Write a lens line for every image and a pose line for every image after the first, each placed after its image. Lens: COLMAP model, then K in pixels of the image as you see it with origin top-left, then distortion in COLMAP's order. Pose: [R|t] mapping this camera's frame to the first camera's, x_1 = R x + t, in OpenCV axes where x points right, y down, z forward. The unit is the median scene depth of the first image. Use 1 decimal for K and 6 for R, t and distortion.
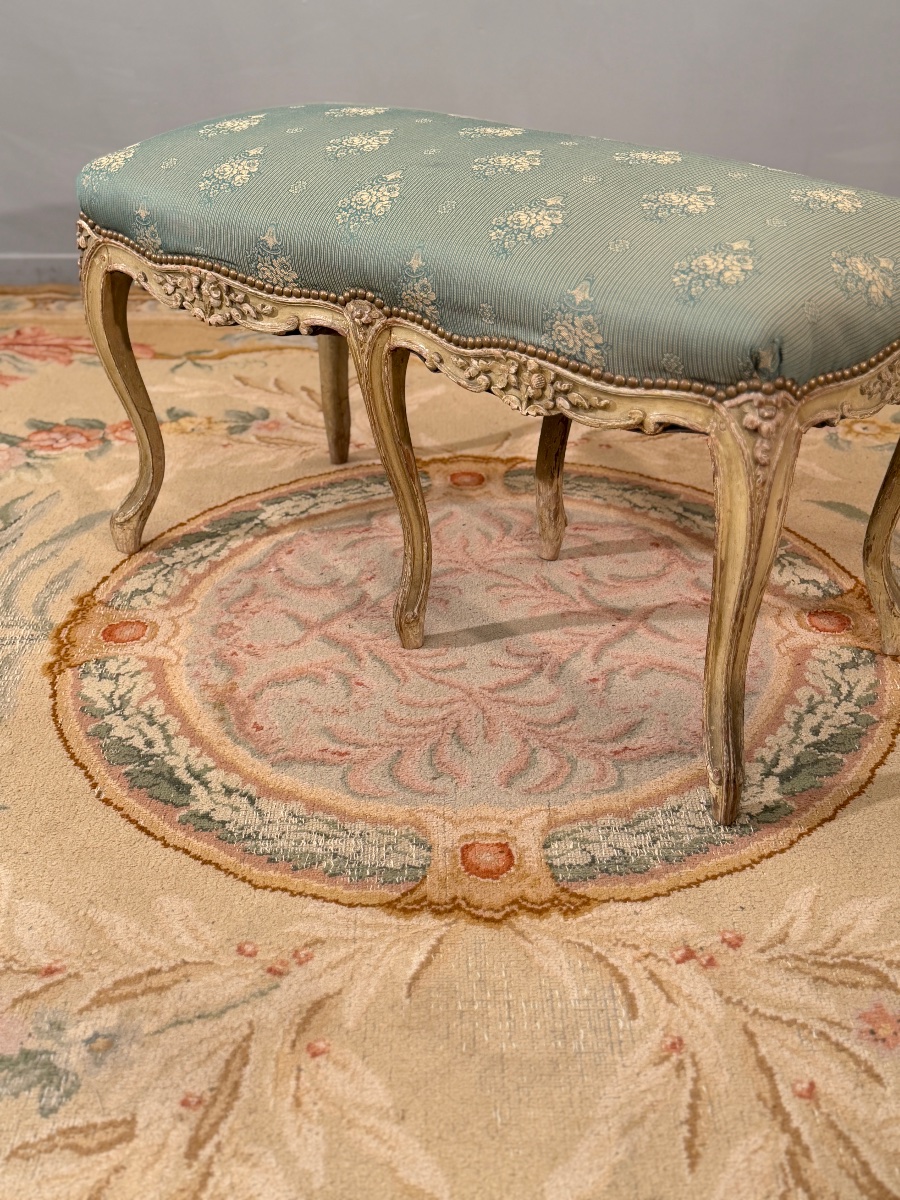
lens RADIAL K [[1402.0, 0, 451.2], [0, 1402.0, 602.7], [0, 0, 1]] dist [0.205595, -0.491092]
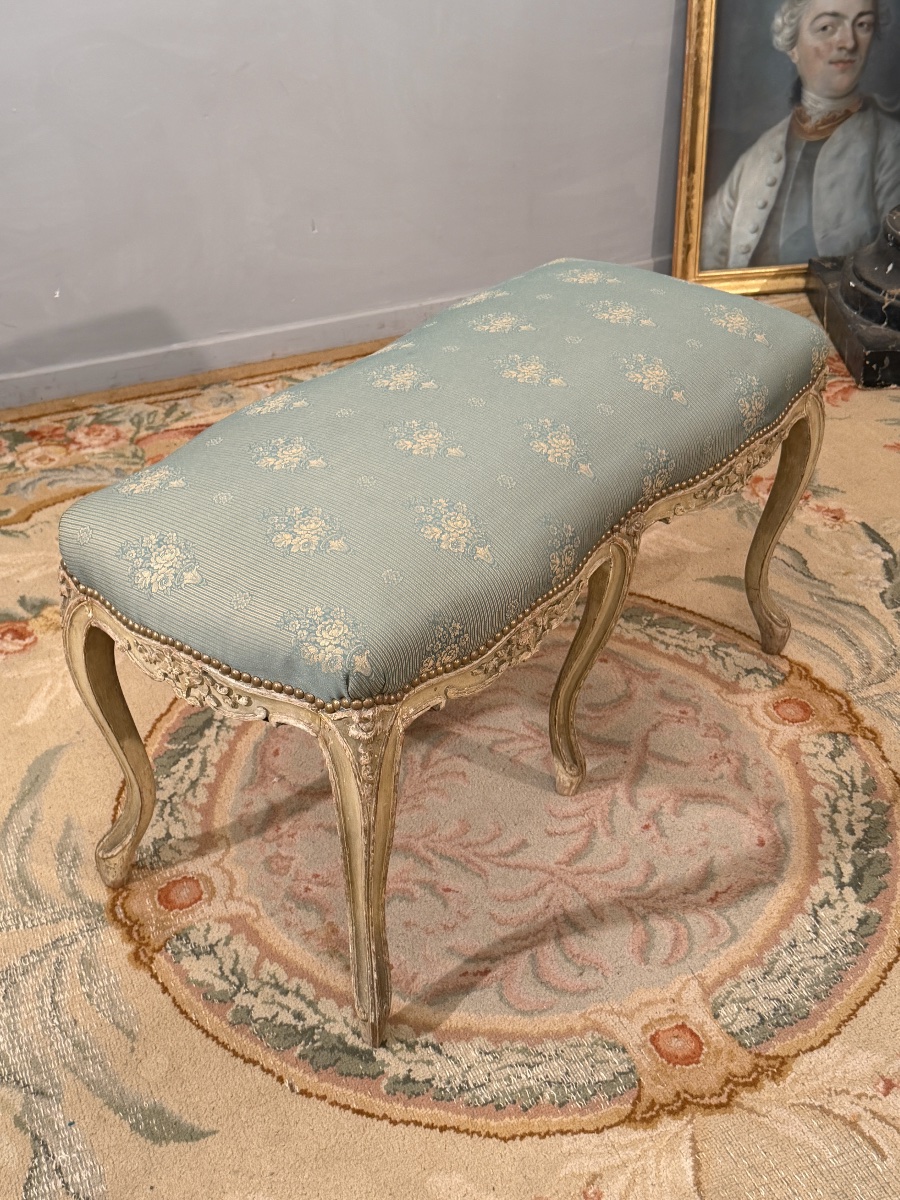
lens RADIAL K [[1547.2, 0, 455.8], [0, 1547.2, 599.9], [0, 0, 1]] dist [0.219837, -0.551006]
pose [[0.925448, -0.215028, 0.311944, -0.406132], [0.195890, 0.976316, 0.091840, -0.278902], [-0.324304, -0.023886, 0.945651, -0.089652]]
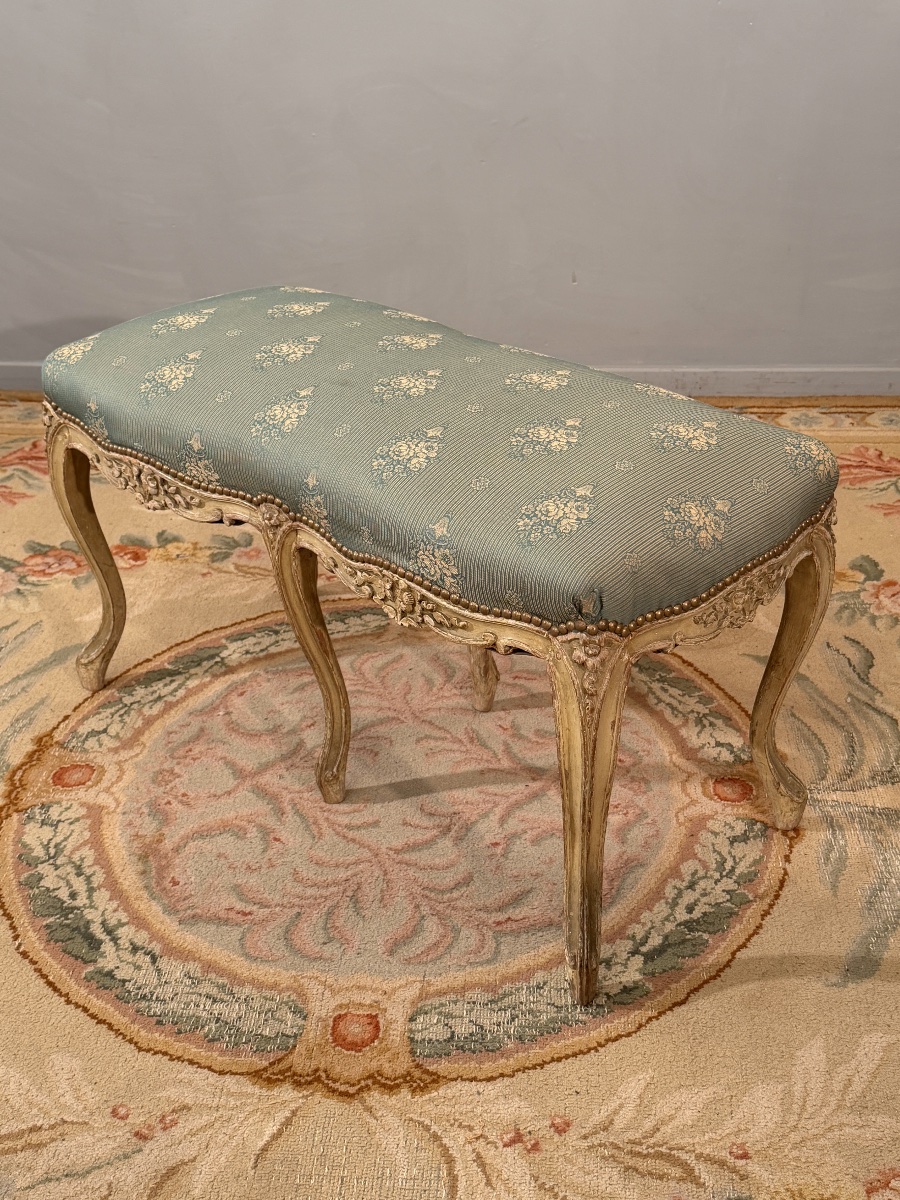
lens RADIAL K [[1459.7, 0, 454.9], [0, 1459.7, 600.9], [0, 0, 1]] dist [0.207927, -0.500320]
pose [[0.997056, 0.030083, -0.070527, 0.157656], [-0.031103, 0.999426, -0.013402, -0.124341], [0.070084, 0.015556, 0.997420, -0.124814]]
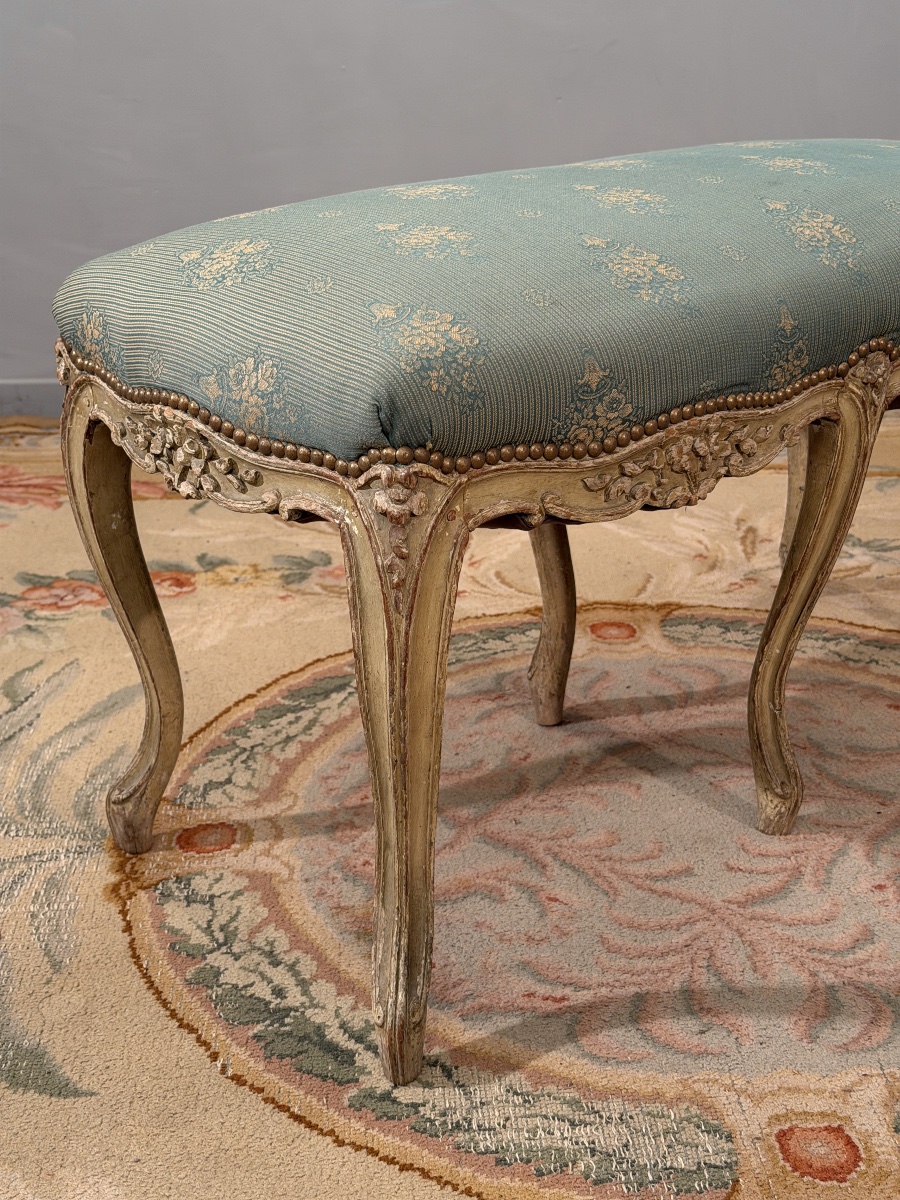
lens RADIAL K [[1679.5, 0, 444.7], [0, 1679.5, 600.6], [0, 0, 1]] dist [0.172664, -0.330762]
pose [[0.998903, -0.021239, 0.041724, -0.166975], [0.026762, 0.990263, -0.136613, 0.025198], [-0.038416, 0.137580, 0.989745, 0.145833]]
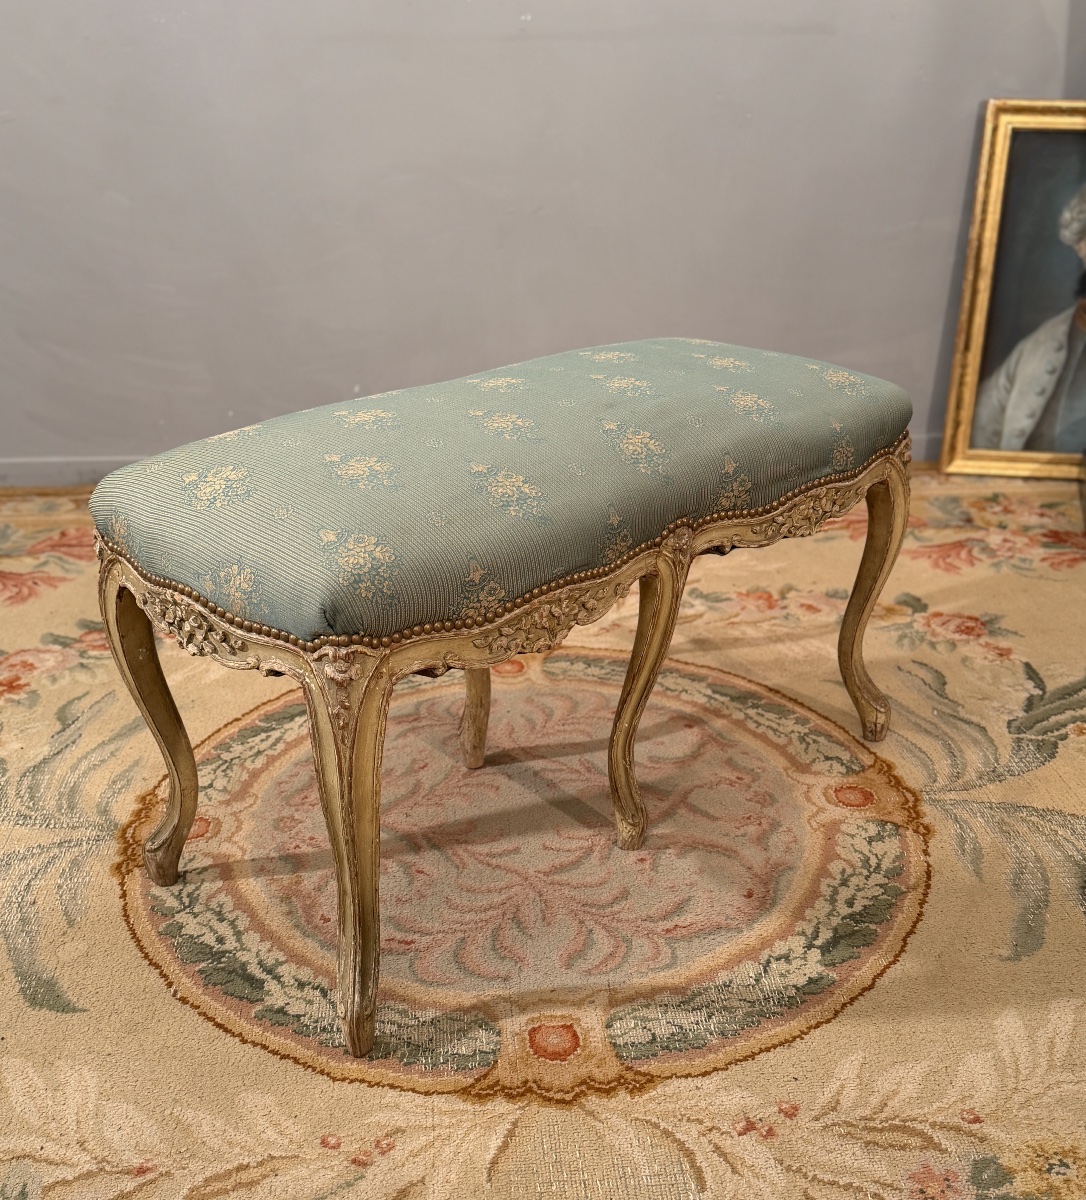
lens RADIAL K [[1394.6, 0, 550.7], [0, 1394.6, 631.7], [0, 0, 1]] dist [0.208277, -0.499013]
pose [[0.997563, -0.024334, 0.065395, -0.035313], [0.030333, 0.995263, -0.092369, -0.022871], [-0.062838, 0.094128, 0.993575, -0.069992]]
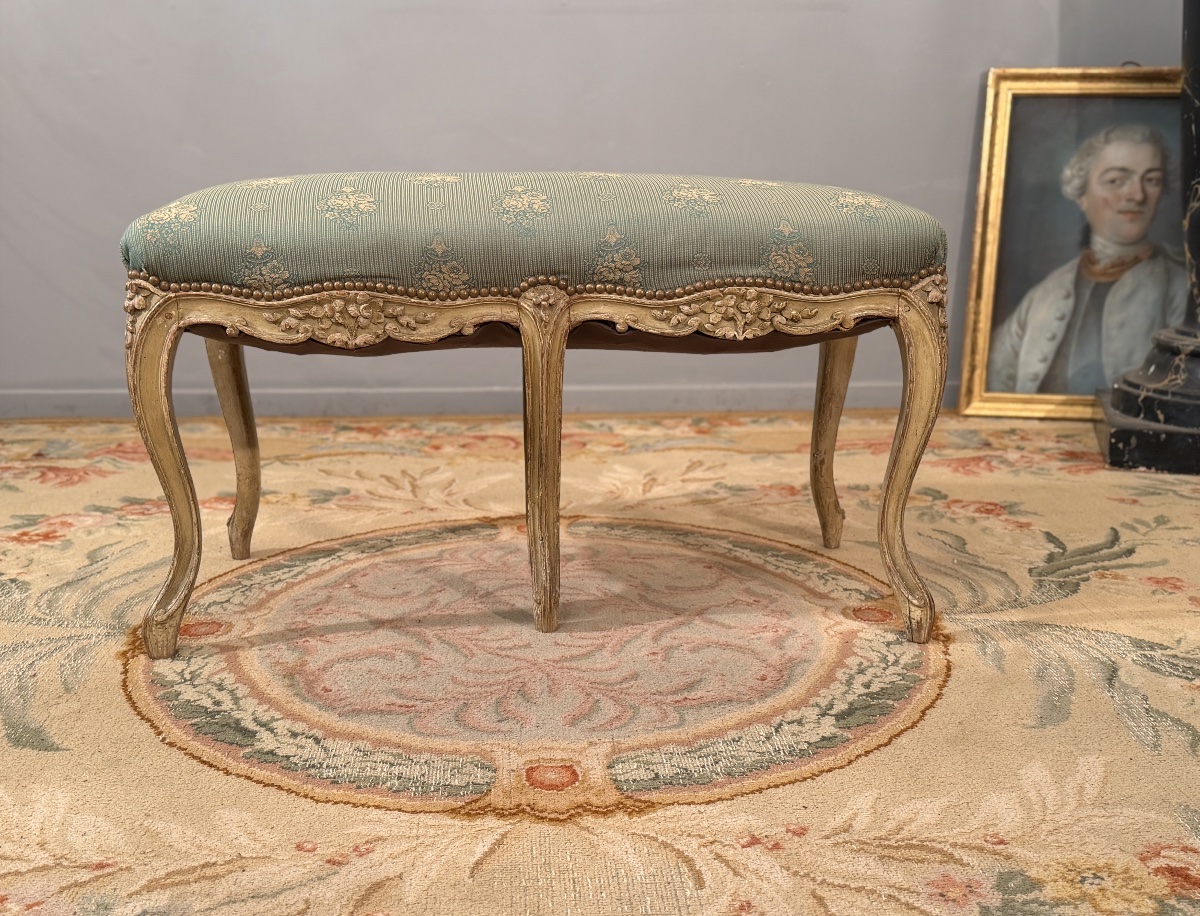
lens RADIAL K [[1296.1, 0, 575.9], [0, 1296.1, 492.2], [0, 0, 1]] dist [0.205769, -0.485809]
pose [[0.999120, -0.004522, 0.041698, 0.004269], [0.015427, 0.964103, -0.265078, 0.213372], [-0.039002, 0.265488, 0.963325, 0.045181]]
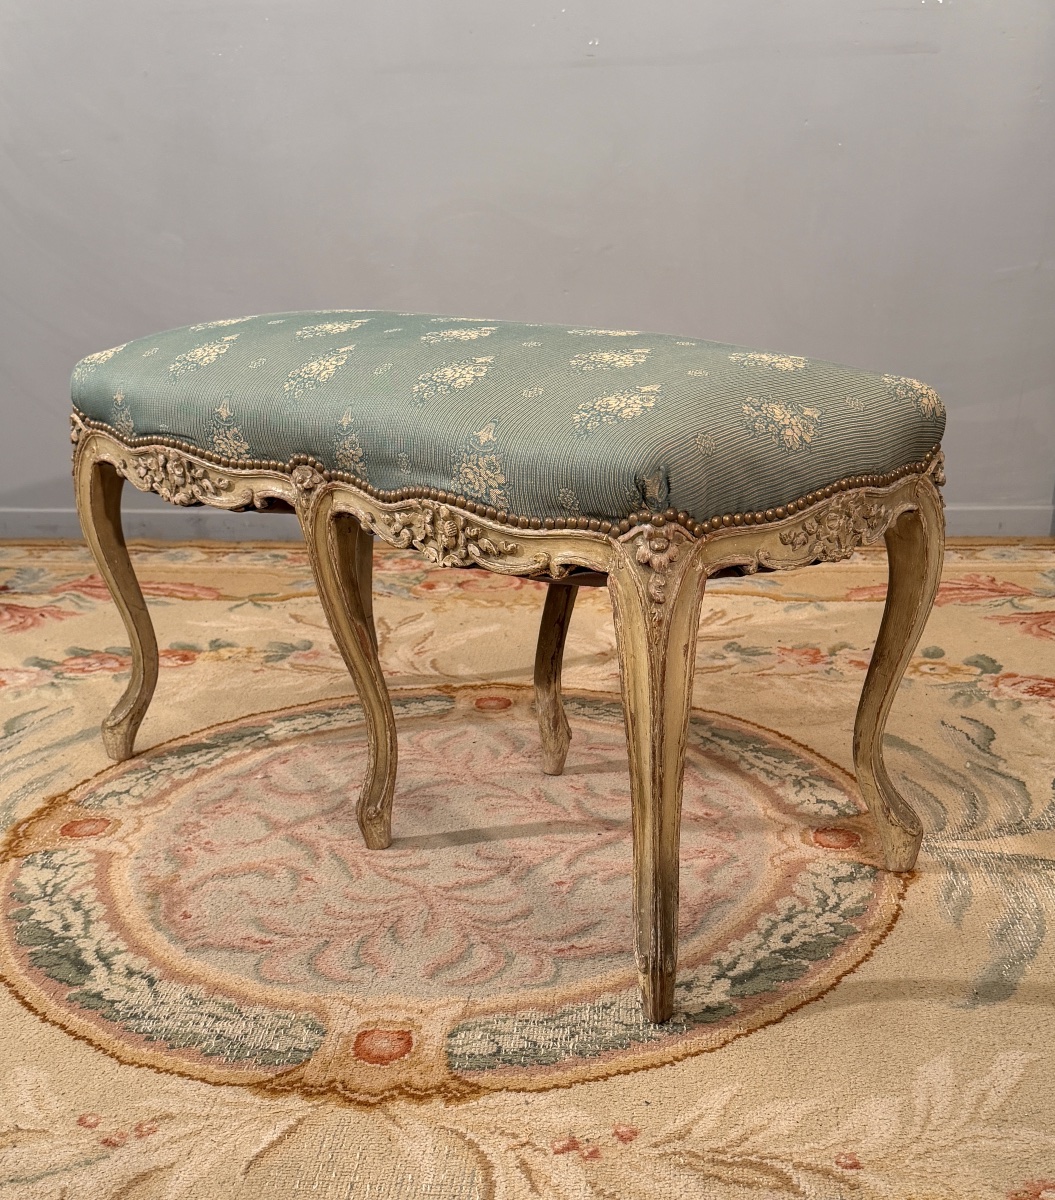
lens RADIAL K [[1473.3, 0, 529.7], [0, 1473.3, 701.5], [0, 0, 1]] dist [0.204587, -0.482026]
pose [[0.995019, 0.019782, -0.097699, 0.190317], [-0.036154, 0.984993, -0.168766, 0.111839], [0.092895, 0.171458, 0.980802, 0.032434]]
